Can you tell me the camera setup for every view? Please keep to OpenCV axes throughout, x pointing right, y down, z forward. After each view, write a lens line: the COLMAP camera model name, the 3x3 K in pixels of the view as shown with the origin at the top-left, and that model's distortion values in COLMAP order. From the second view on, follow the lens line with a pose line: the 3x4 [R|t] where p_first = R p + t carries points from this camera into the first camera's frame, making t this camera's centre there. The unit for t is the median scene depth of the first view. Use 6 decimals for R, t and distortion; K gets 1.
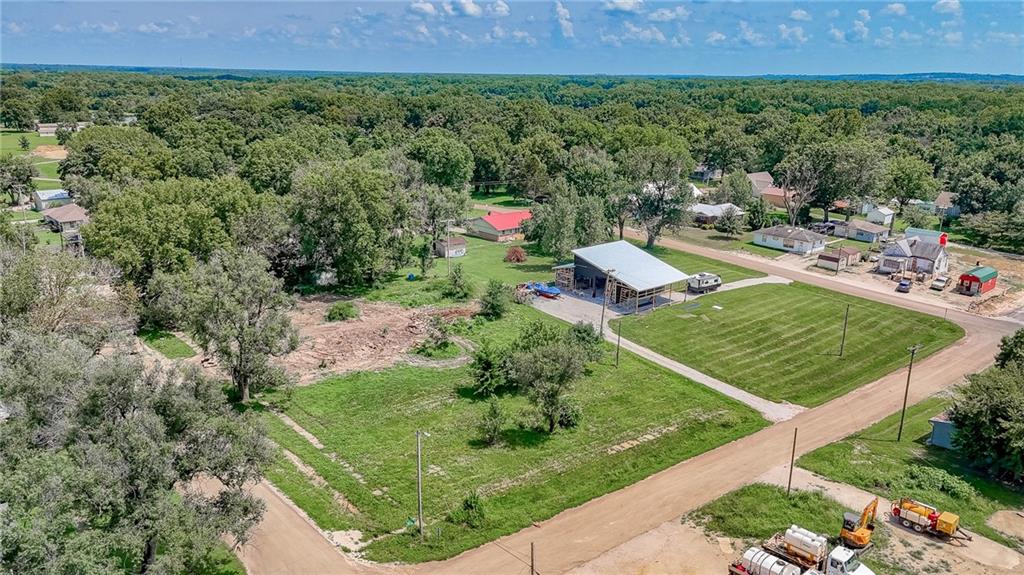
lens RADIAL K [[751.2, 0, 512.0], [0, 751.2, 287.5], [0, 0, 1]] dist [0.064143, -0.059460]
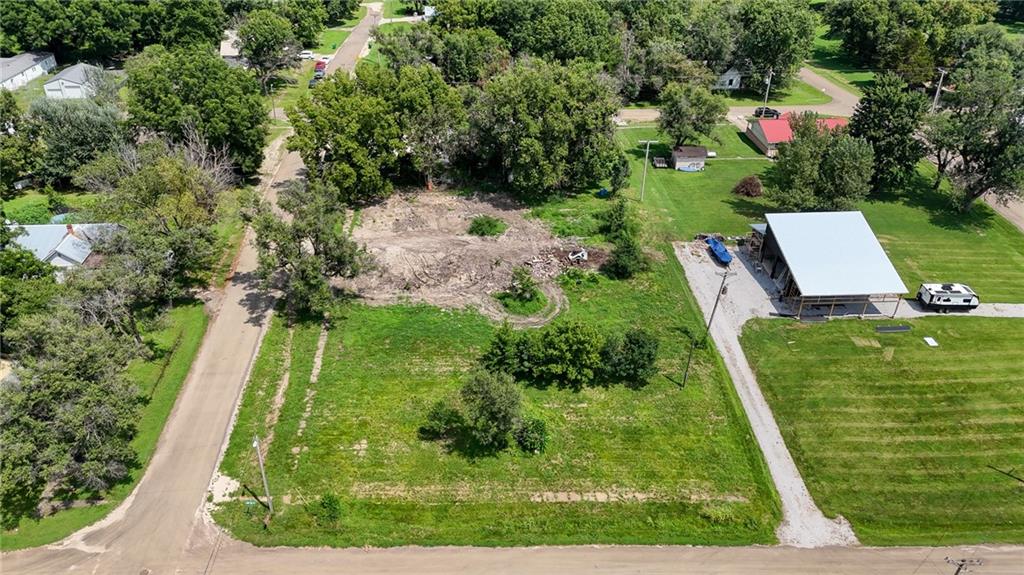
lens RADIAL K [[751.2, 0, 512.0], [0, 751.2, 287.5], [0, 0, 1]] dist [0.064143, -0.059460]
pose [[0.802063, 0.314643, -0.507636, 0.322345], [-0.164509, 0.933482, 0.318667, -0.205057], [0.574136, -0.172080, 0.800473, 0.180597]]
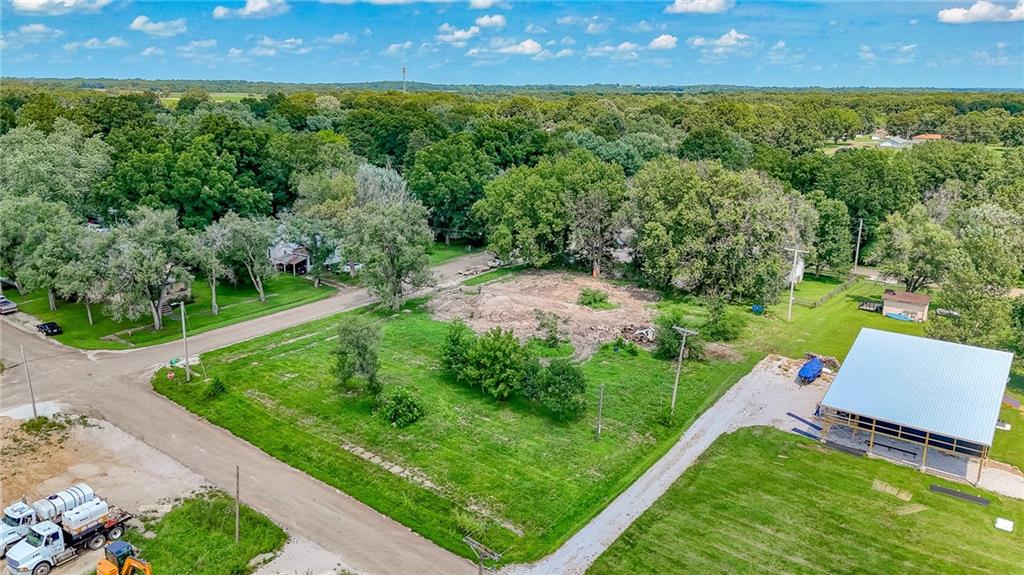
lens RADIAL K [[751.2, 0, 512.0], [0, 751.2, 287.5], [0, 0, 1]] dist [0.064143, -0.059460]
pose [[0.222410, 0.235753, -0.946020, 0.655432], [-0.269748, 0.947325, 0.172661, -0.119920], [0.936894, 0.216786, 0.274288, 0.575354]]
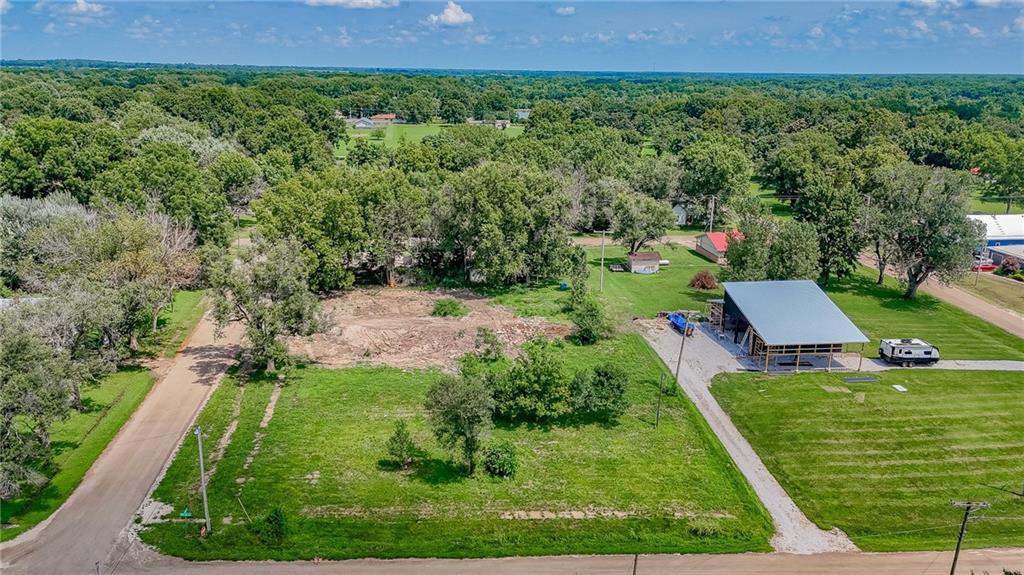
lens RADIAL K [[751.2, 0, 512.0], [0, 751.2, 287.5], [0, 0, 1]] dist [0.064143, -0.059460]
pose [[0.834817, 0.148098, -0.530233, 0.354044], [-0.149907, 0.987894, 0.039907, -0.045633], [0.529724, 0.046171, 0.846912, 0.175216]]
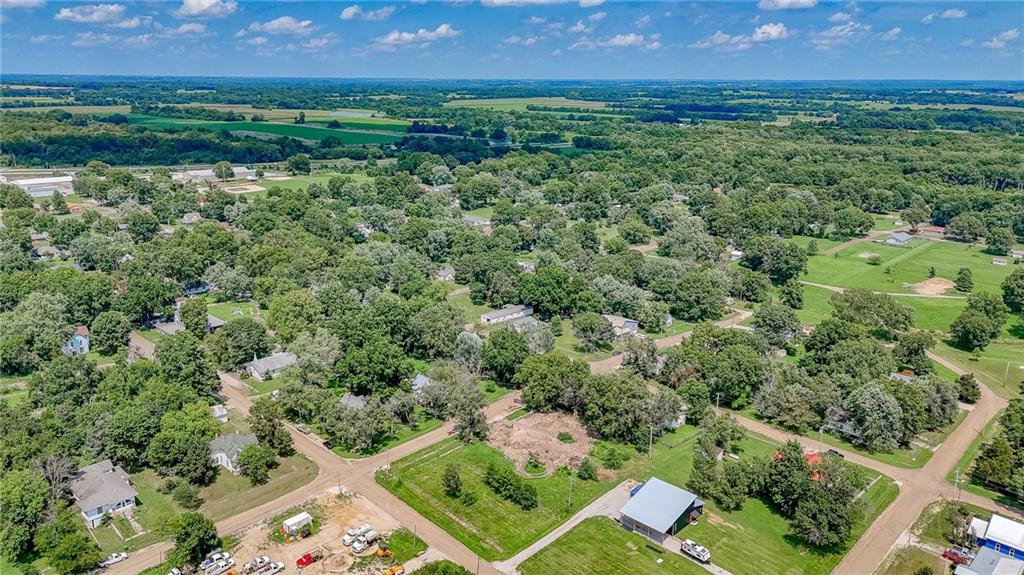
lens RADIAL K [[751.2, 0, 512.0], [0, 751.2, 287.5], [0, 0, 1]] dist [0.064143, -0.059460]
pose [[0.084506, 0.252460, -0.963910, 1.582774], [-0.276075, 0.935431, 0.220798, -0.735454], [0.957414, 0.247453, 0.148747, 0.409762]]
